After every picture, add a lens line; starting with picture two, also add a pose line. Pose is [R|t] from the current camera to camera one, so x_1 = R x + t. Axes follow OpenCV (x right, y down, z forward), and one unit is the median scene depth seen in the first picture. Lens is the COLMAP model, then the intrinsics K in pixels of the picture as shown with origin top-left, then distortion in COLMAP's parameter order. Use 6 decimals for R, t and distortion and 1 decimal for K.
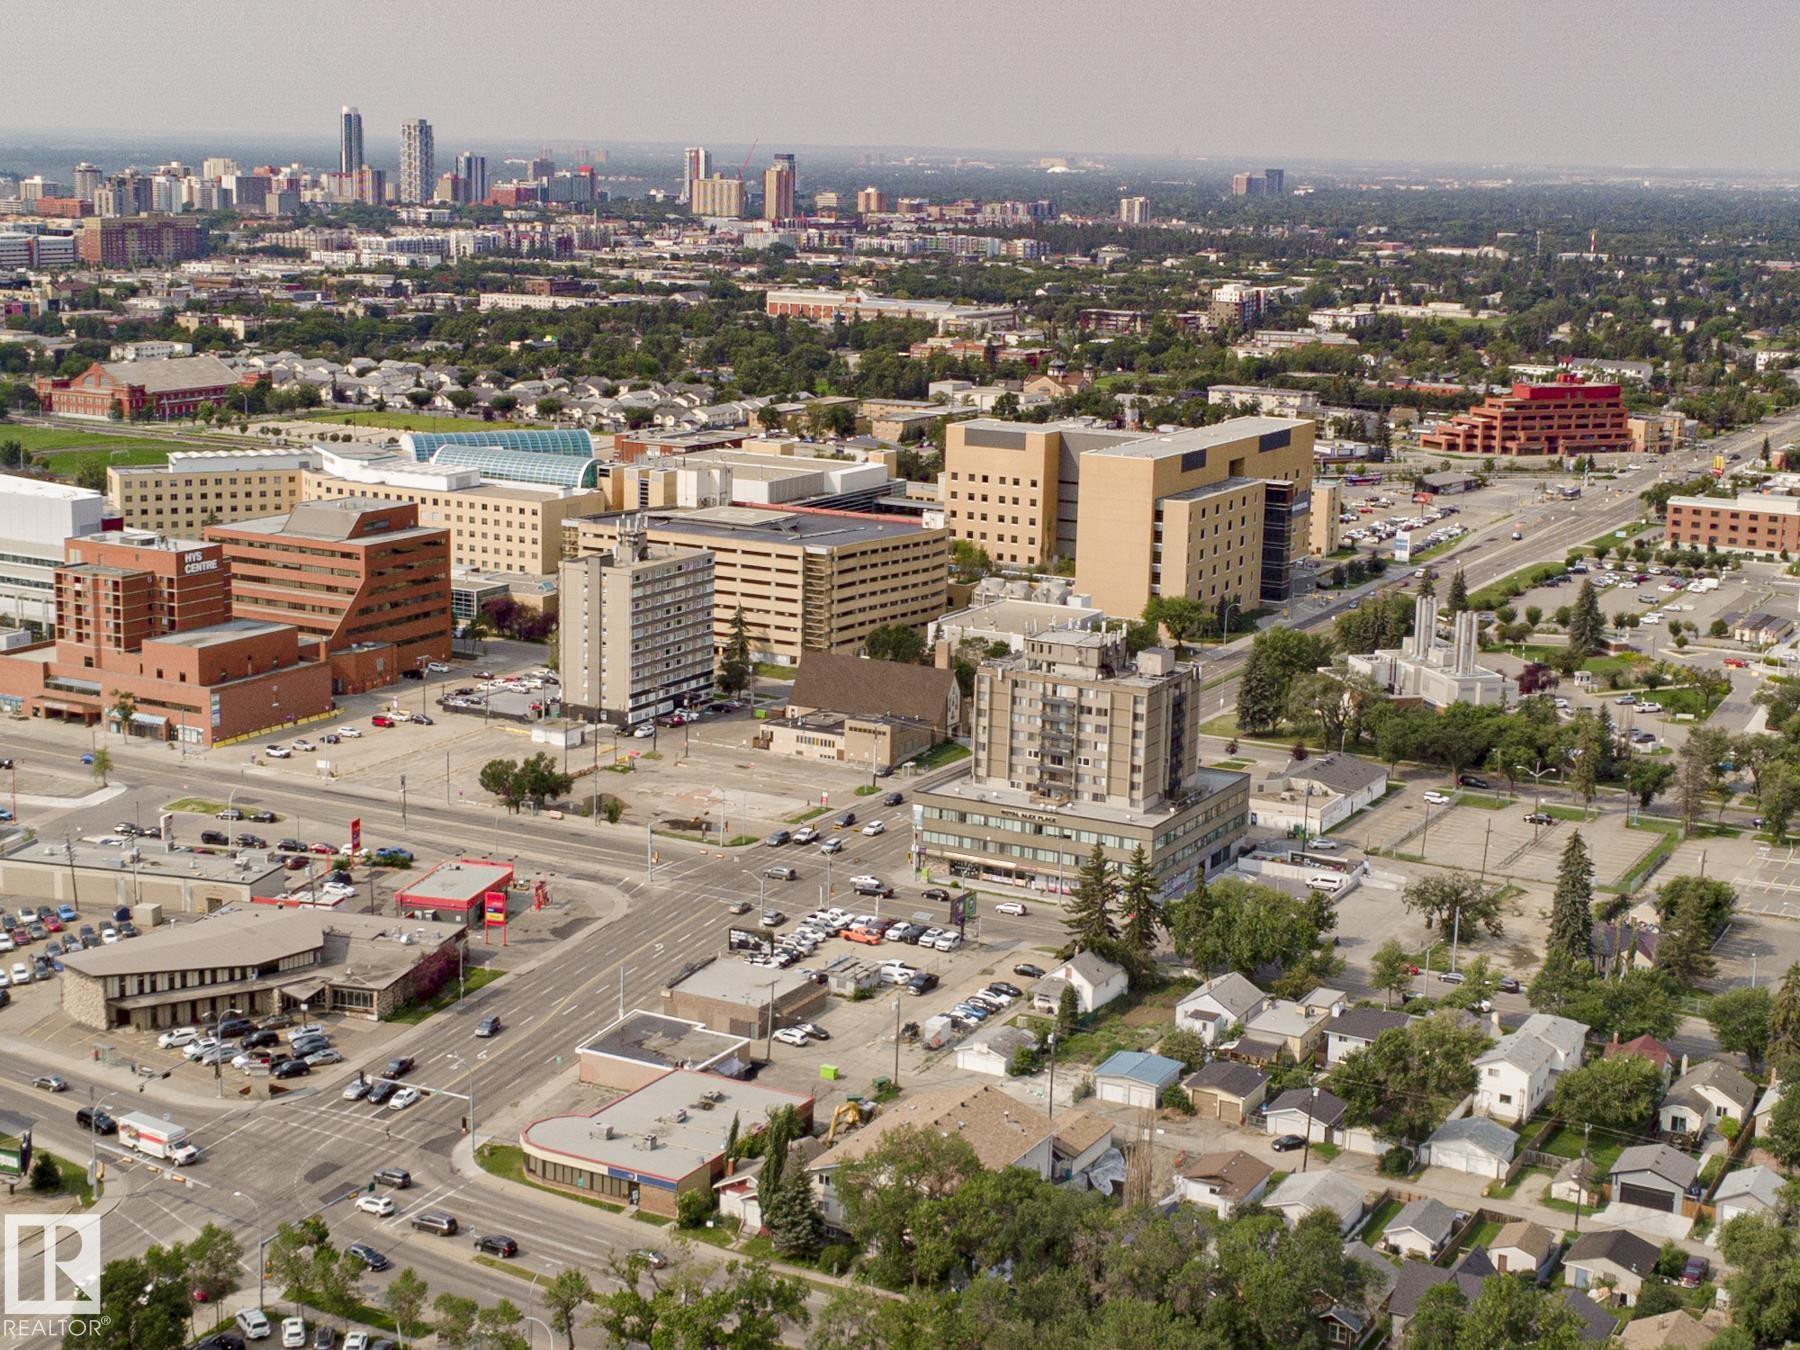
lens RADIAL K [[2624.5, 0, 900.0], [0, 2624.5, 675.0], [0, 0, 1]] dist [-0.074318, 0.513582]
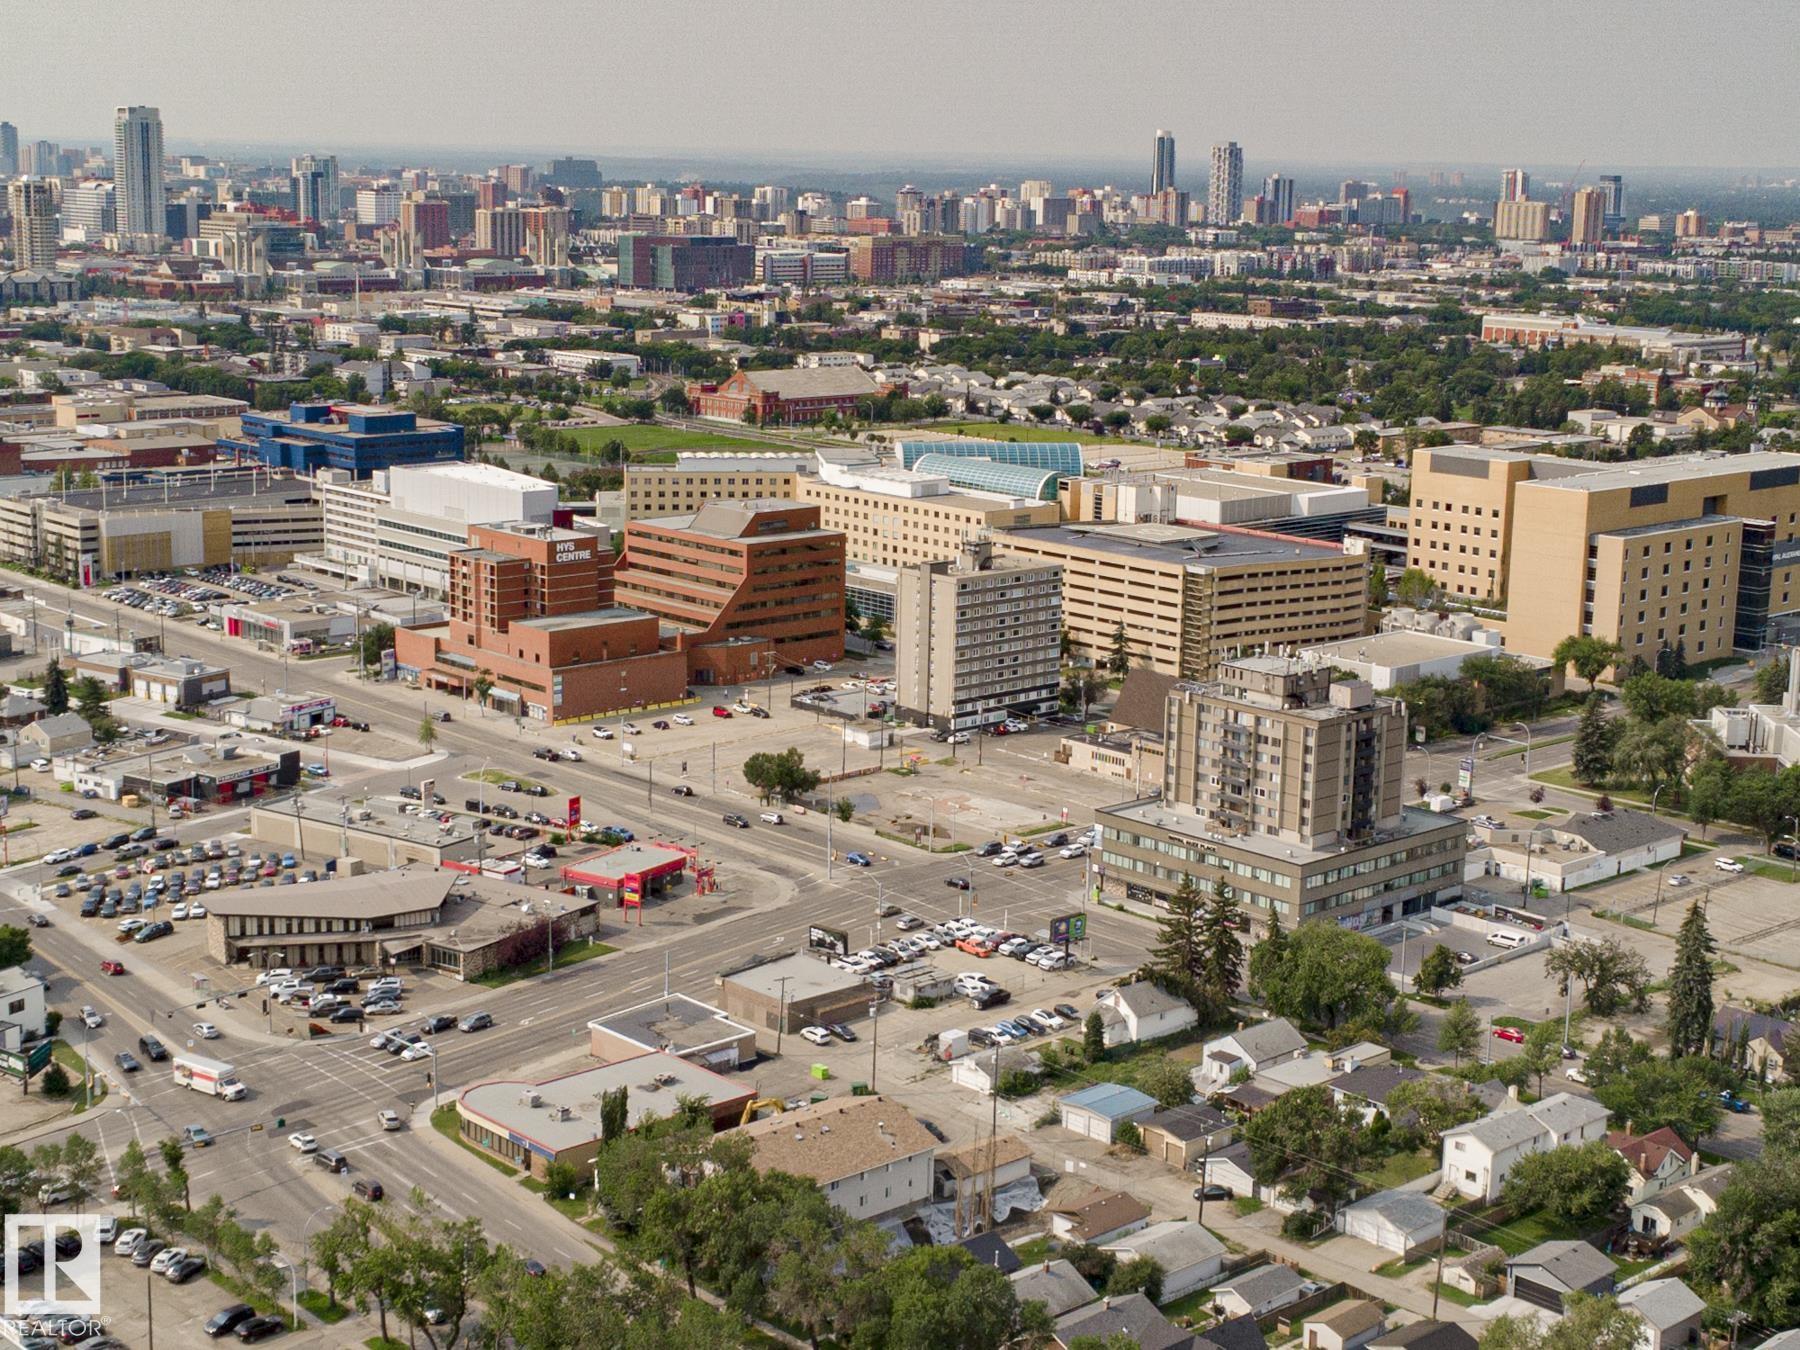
lens RADIAL K [[2624.5, 0, 900.0], [0, 2624.5, 675.0], [0, 0, 1]] dist [-0.074318, 0.513582]
pose [[0.946638, 0.058821, -0.316885, 0.194665], [-0.061540, 0.998104, 0.001429, -0.002728], [0.316368, 0.018148, 0.948463, 0.030722]]
